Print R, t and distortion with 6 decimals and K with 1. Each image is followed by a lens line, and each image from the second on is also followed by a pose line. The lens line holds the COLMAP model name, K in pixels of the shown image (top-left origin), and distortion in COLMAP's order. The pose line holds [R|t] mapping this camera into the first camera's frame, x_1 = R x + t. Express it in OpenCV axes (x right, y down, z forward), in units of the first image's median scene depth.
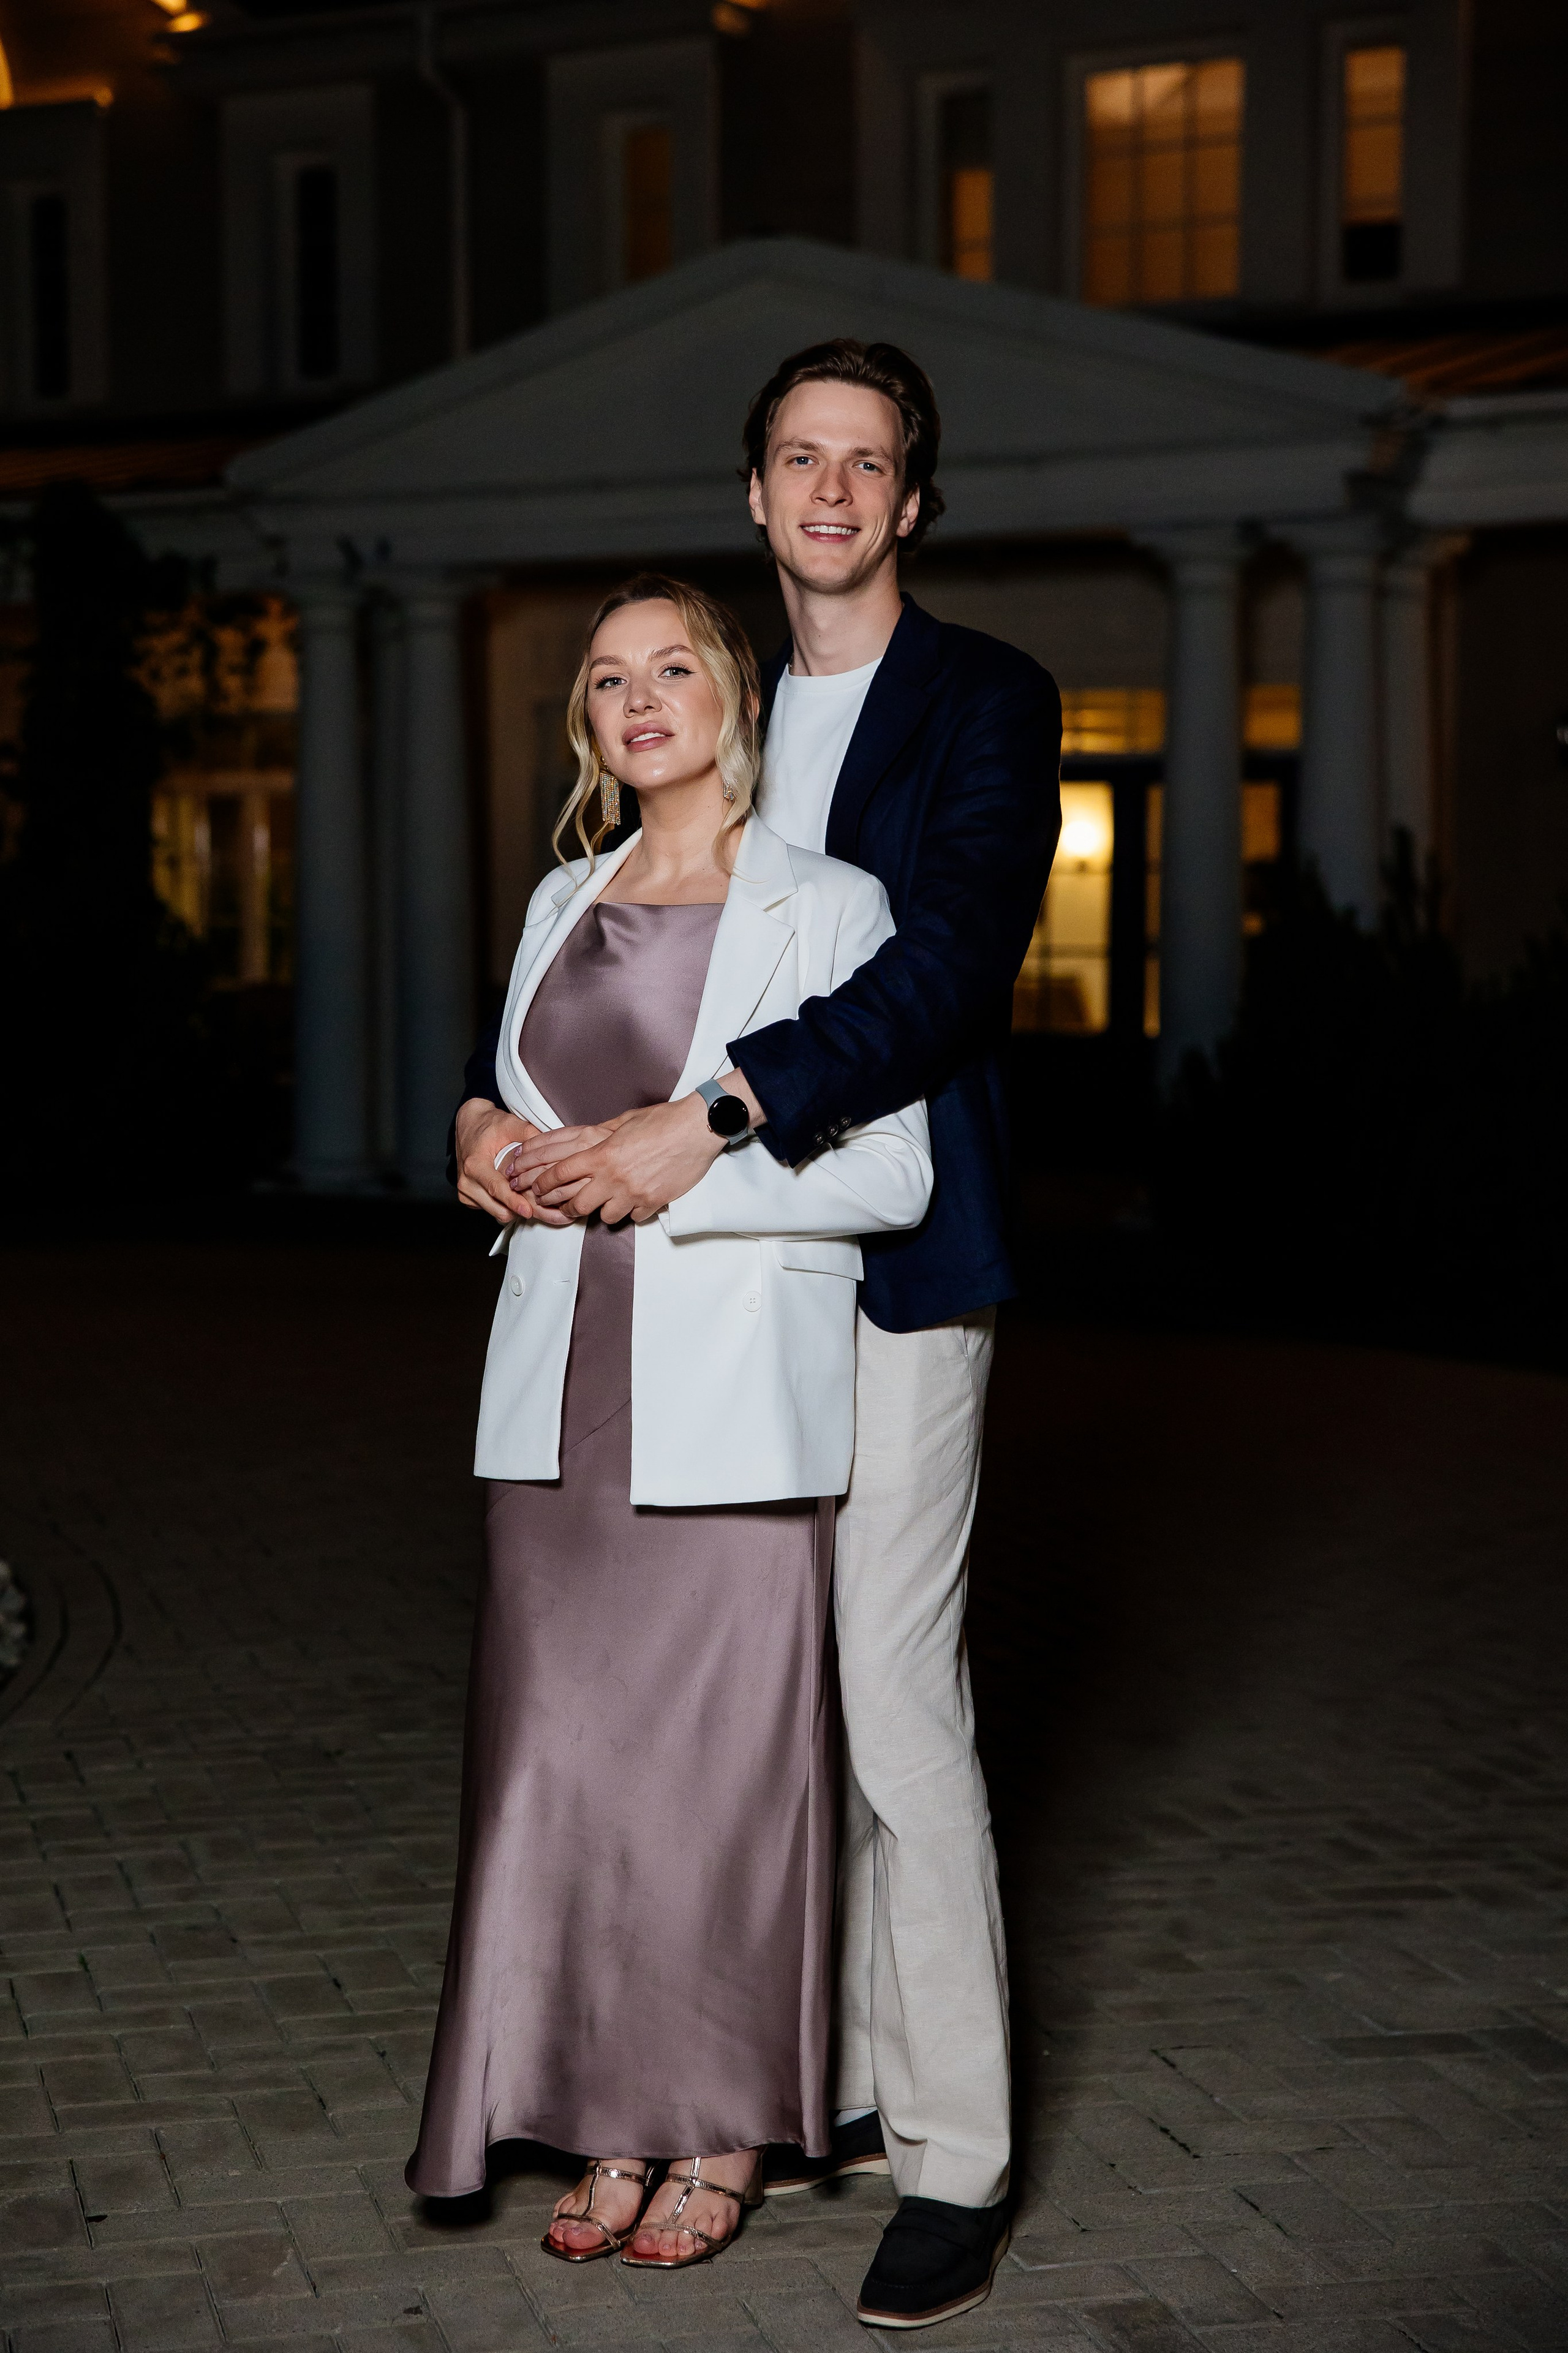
lens RADIAL K [[3980.6, 0, 766.4], [0, 3980.6, 1129.6], [0, 0, 1]] dist [0.206138, 0.000000]
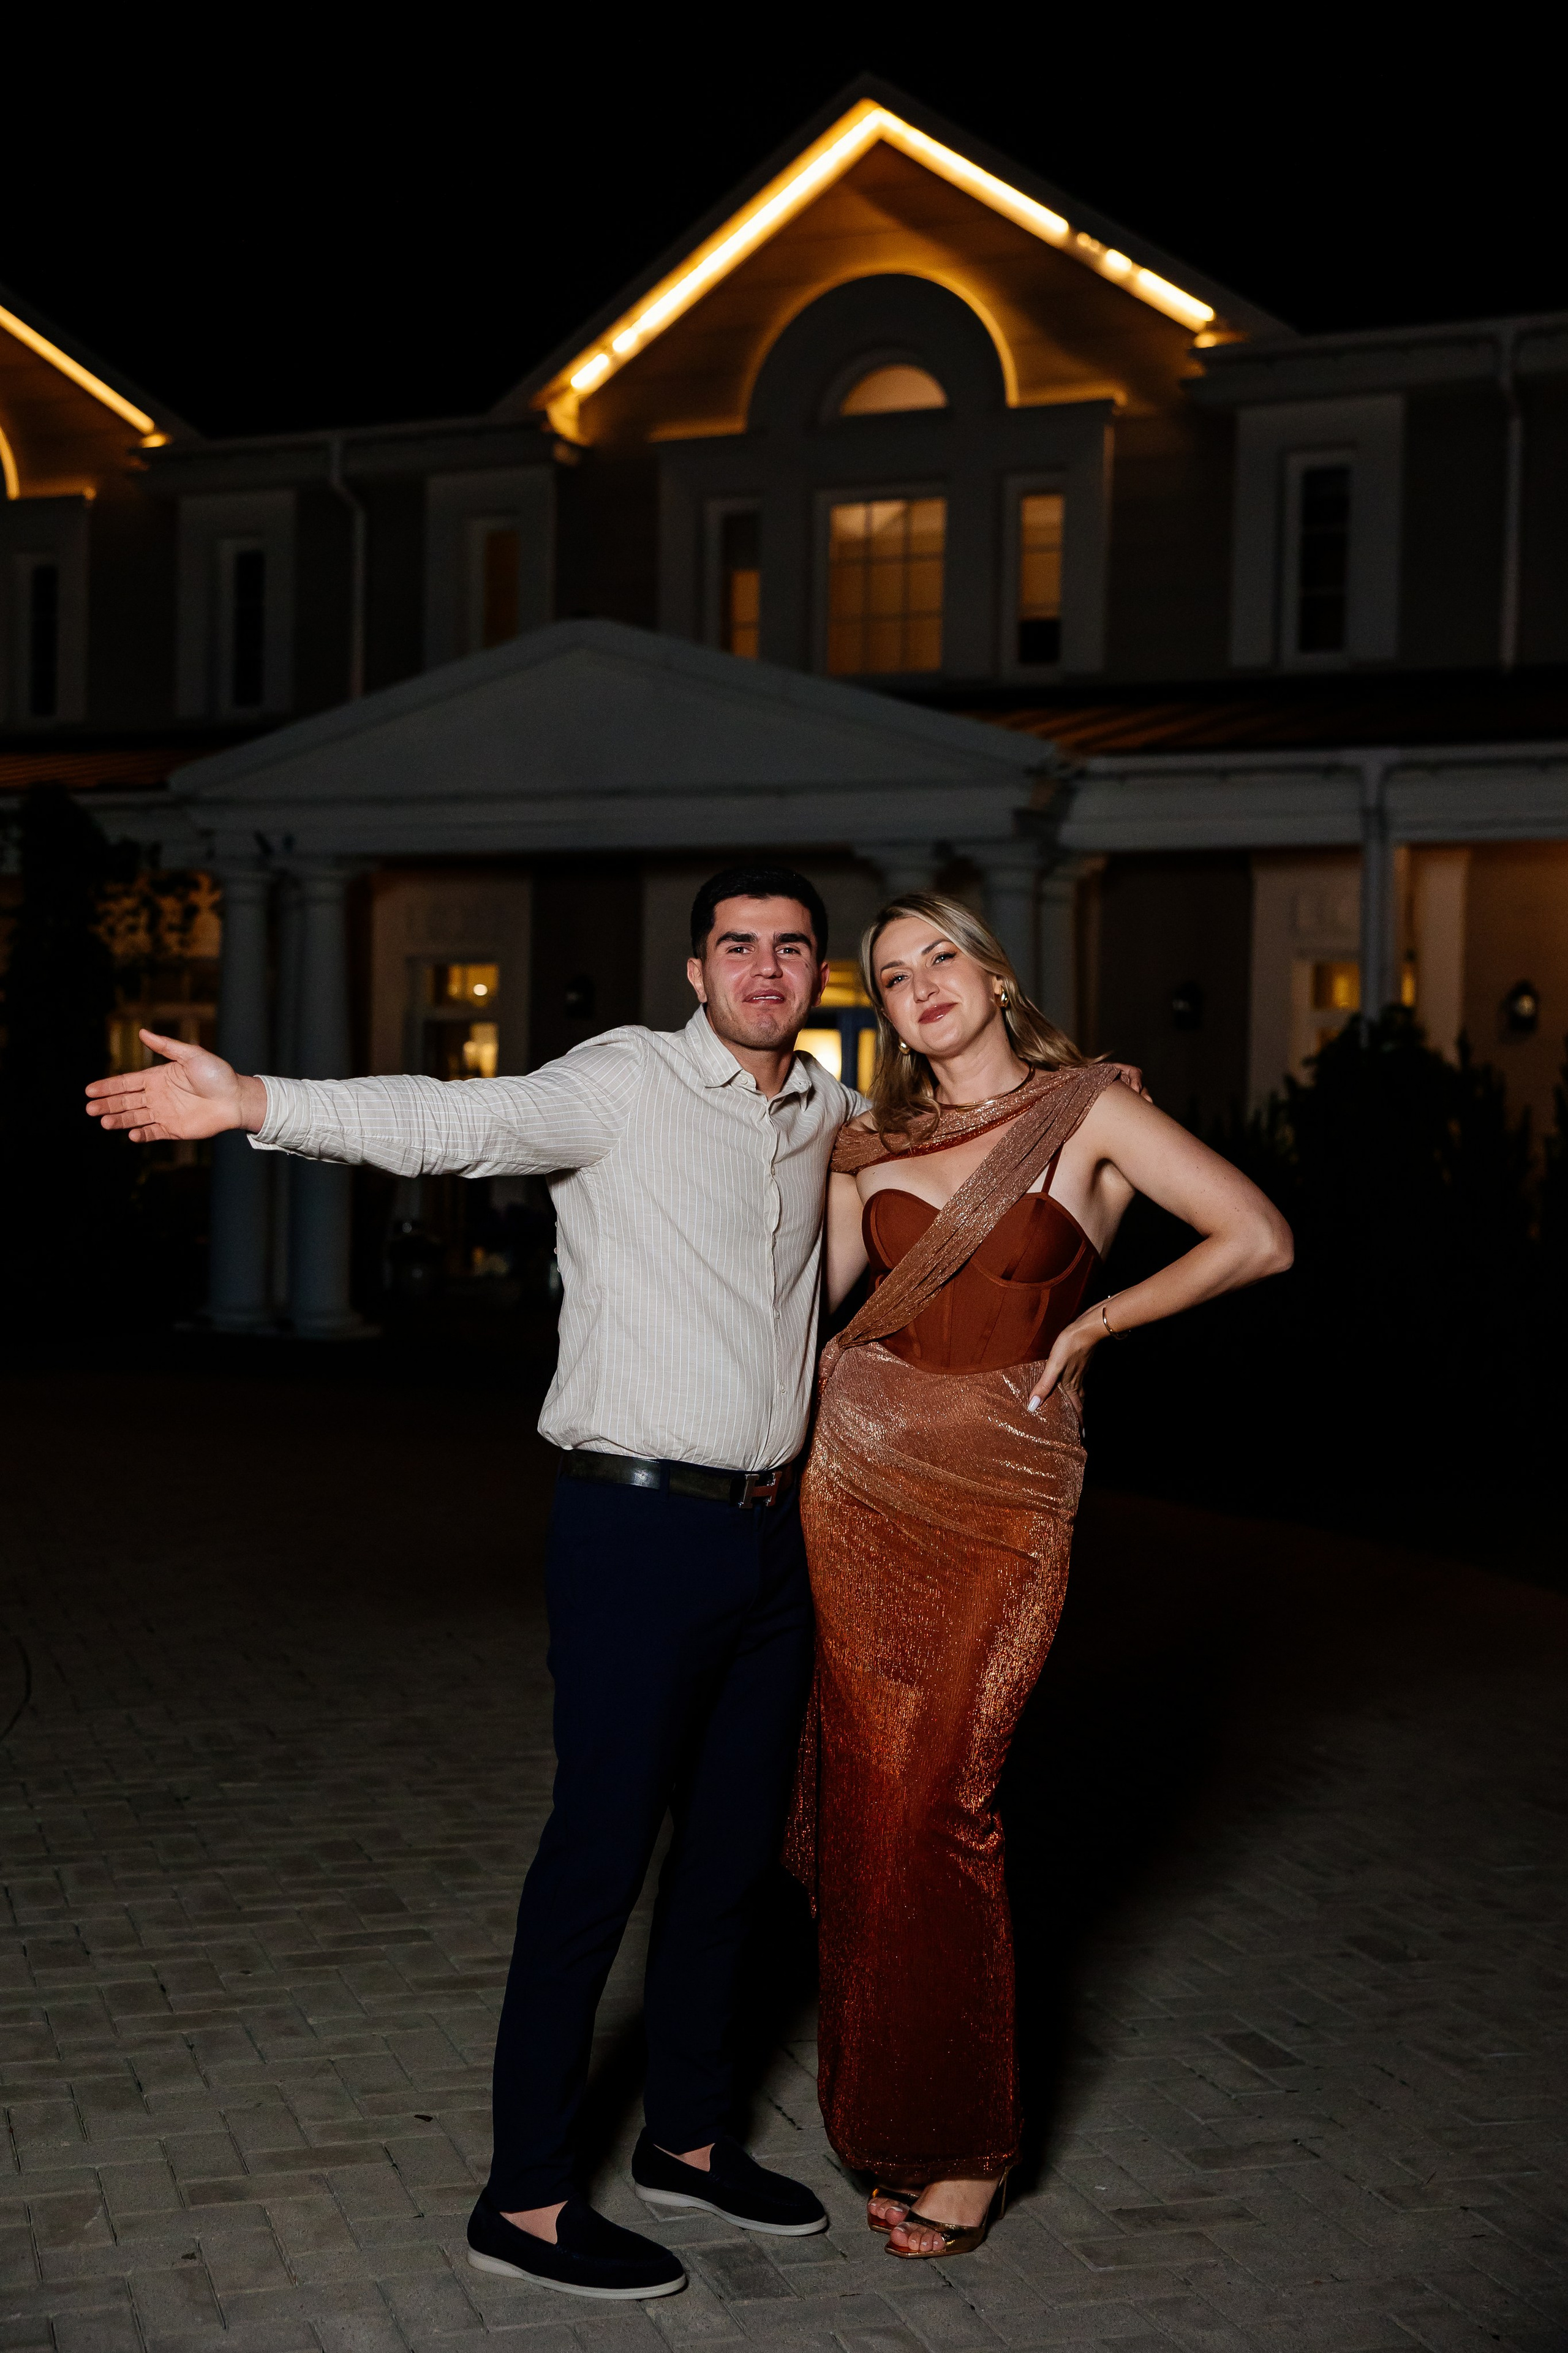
lens RADIAL K [[3048.6, 0, 776.6], [0, 3048.6, 1158.7], [0, 0, 1]] dist [0.100758, 0.000000]
pose [[0.998096, 0.021372, 0.057852, 0.009035], [-0.019231, 0.999119, -0.037310, -0.007516], [-0.058598, 0.036127, 0.997628, -0.006629]]
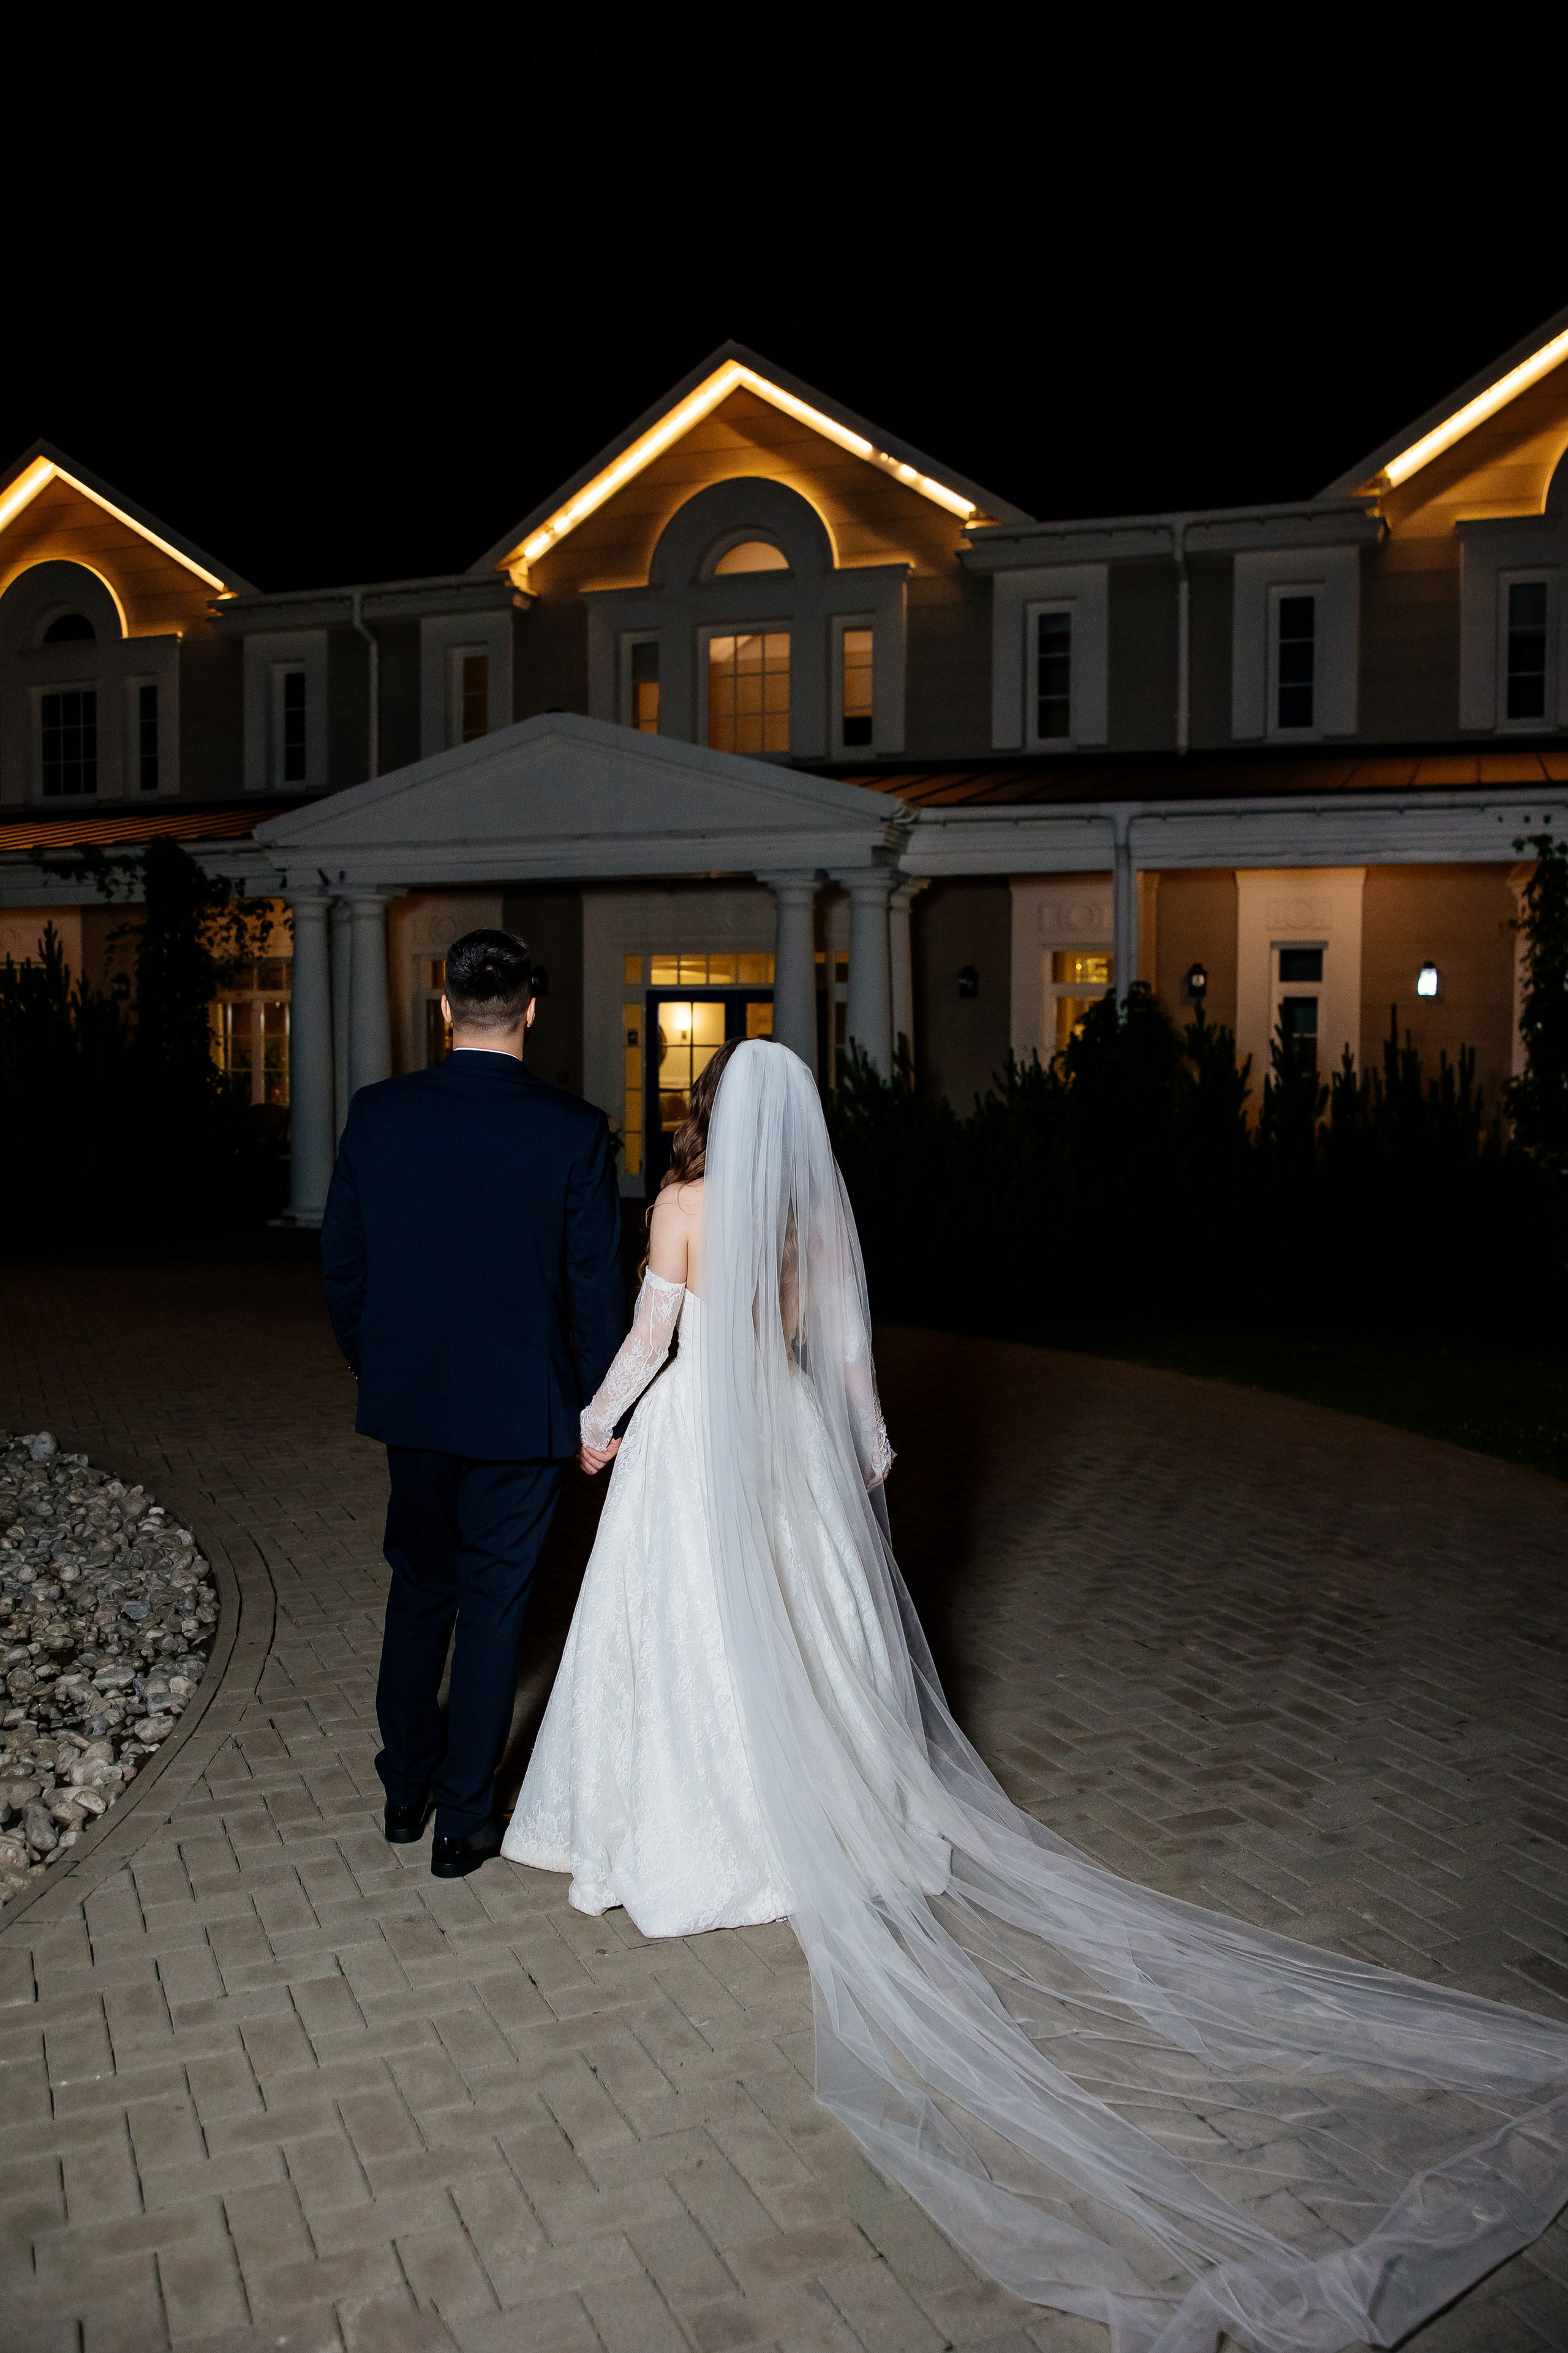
lens RADIAL K [[1936.8, 0, 804.0], [0, 1936.8, 1146.8], [0, 0, 1]] dist [-0.069439, 0.054119]
pose [[0.986048, -0.005140, 0.166381, -0.038581], [0.005151, 0.999987, 0.000365, -0.022414], [-0.166380, 0.000497, 0.986062, 0.108385]]
